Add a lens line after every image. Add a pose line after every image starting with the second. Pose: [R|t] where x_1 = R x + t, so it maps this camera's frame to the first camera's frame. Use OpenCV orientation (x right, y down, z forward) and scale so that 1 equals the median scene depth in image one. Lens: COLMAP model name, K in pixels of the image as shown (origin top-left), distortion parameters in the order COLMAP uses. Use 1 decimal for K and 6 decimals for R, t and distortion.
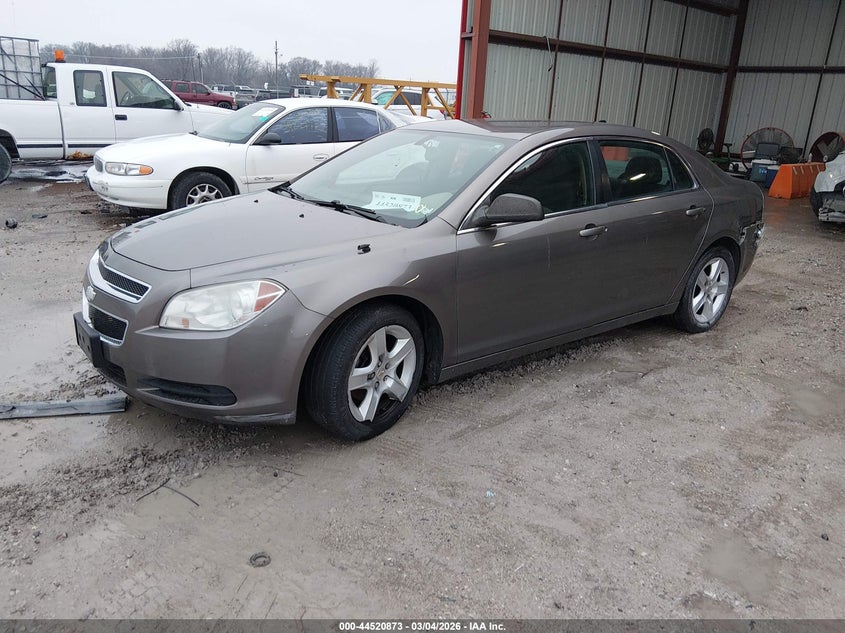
lens RADIAL K [[668.9, 0, 422.5], [0, 668.9, 316.5], [0, 0, 1]] dist [-0.032483, -0.003412]
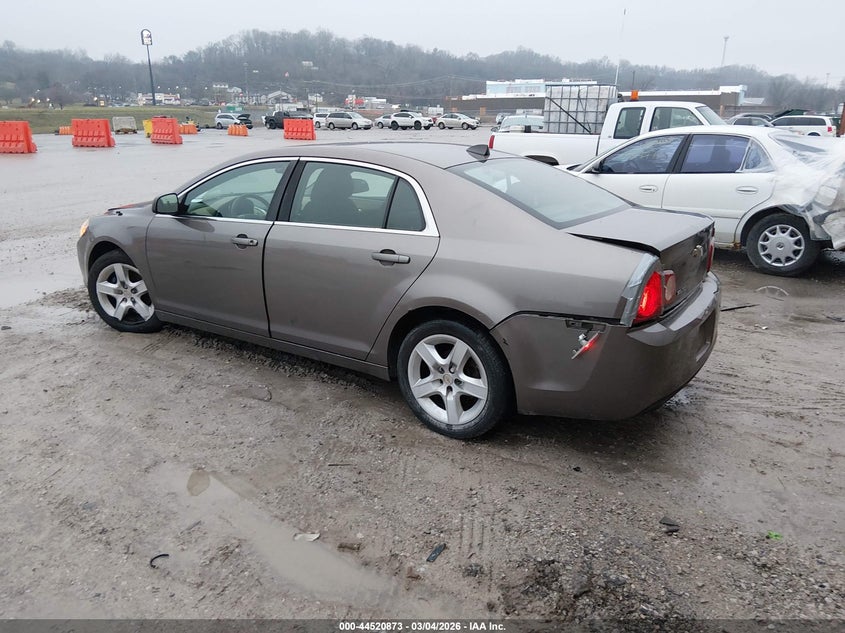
lens RADIAL K [[668.9, 0, 422.5], [0, 668.9, 316.5], [0, 0, 1]] dist [-0.032483, -0.003412]
pose [[0.263962, 0.225439, -0.937817, 0.594651], [-0.281119, 0.948070, 0.148779, -0.109124], [0.922657, 0.224367, 0.313630, 0.421058]]
